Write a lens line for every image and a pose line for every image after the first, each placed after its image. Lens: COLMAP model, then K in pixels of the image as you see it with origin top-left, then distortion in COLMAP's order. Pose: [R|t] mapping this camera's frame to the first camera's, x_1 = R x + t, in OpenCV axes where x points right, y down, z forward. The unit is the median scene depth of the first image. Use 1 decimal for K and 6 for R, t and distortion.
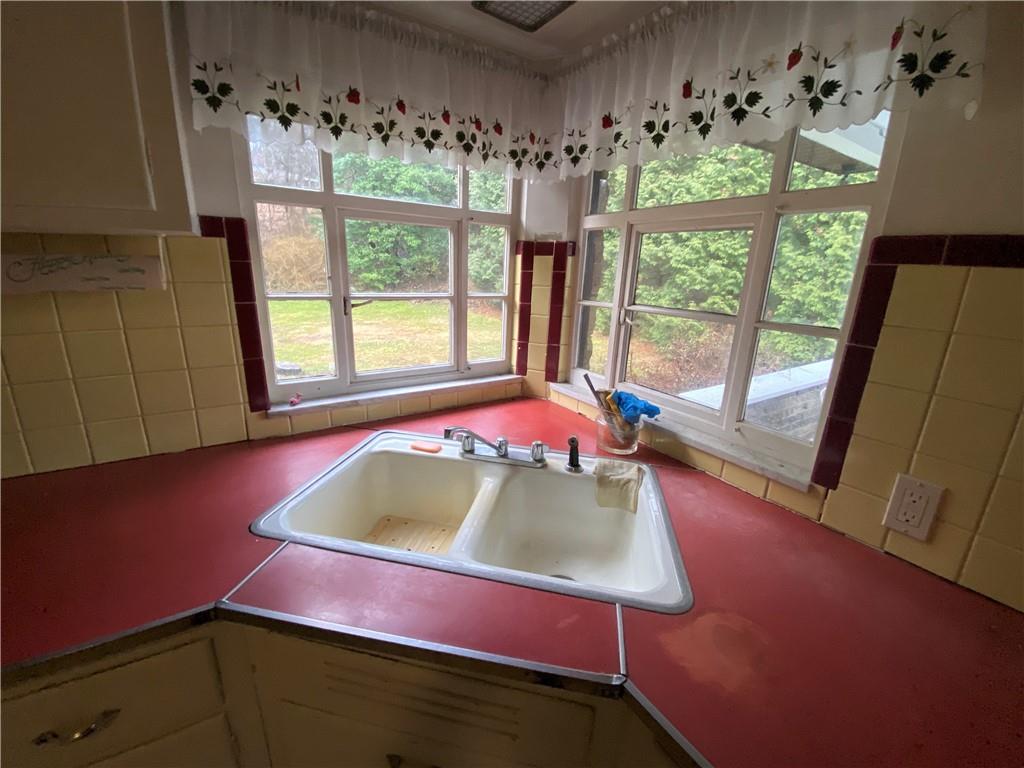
lens RADIAL K [[412.8, 0, 502.4], [0, 412.8, 377.5], [0, 0, 1]] dist [-0.000946, -0.000123]
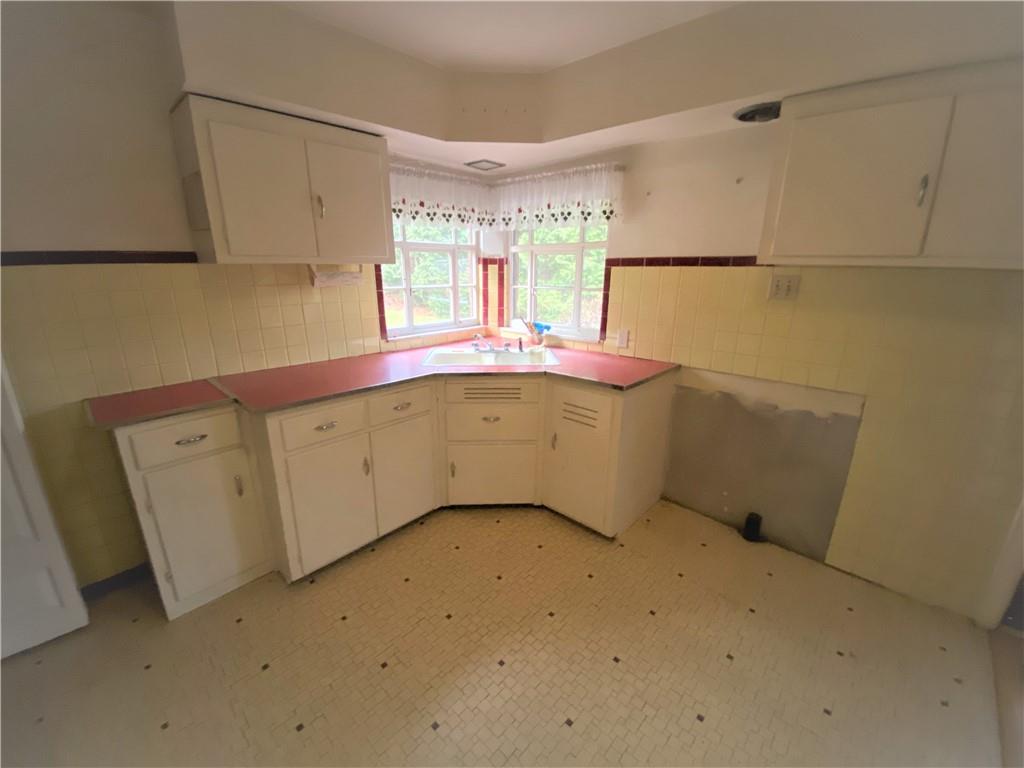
lens RADIAL K [[416.6, 0, 512.0], [0, 416.6, 384.0], [0, 0, 1]] dist [0.000350, -0.000022]
pose [[0.963354, -0.101791, 0.248167, -0.466388], [0.097421, 0.994795, 0.029859, 0.298481], [-0.249915, -0.004588, 0.968257, -1.271122]]
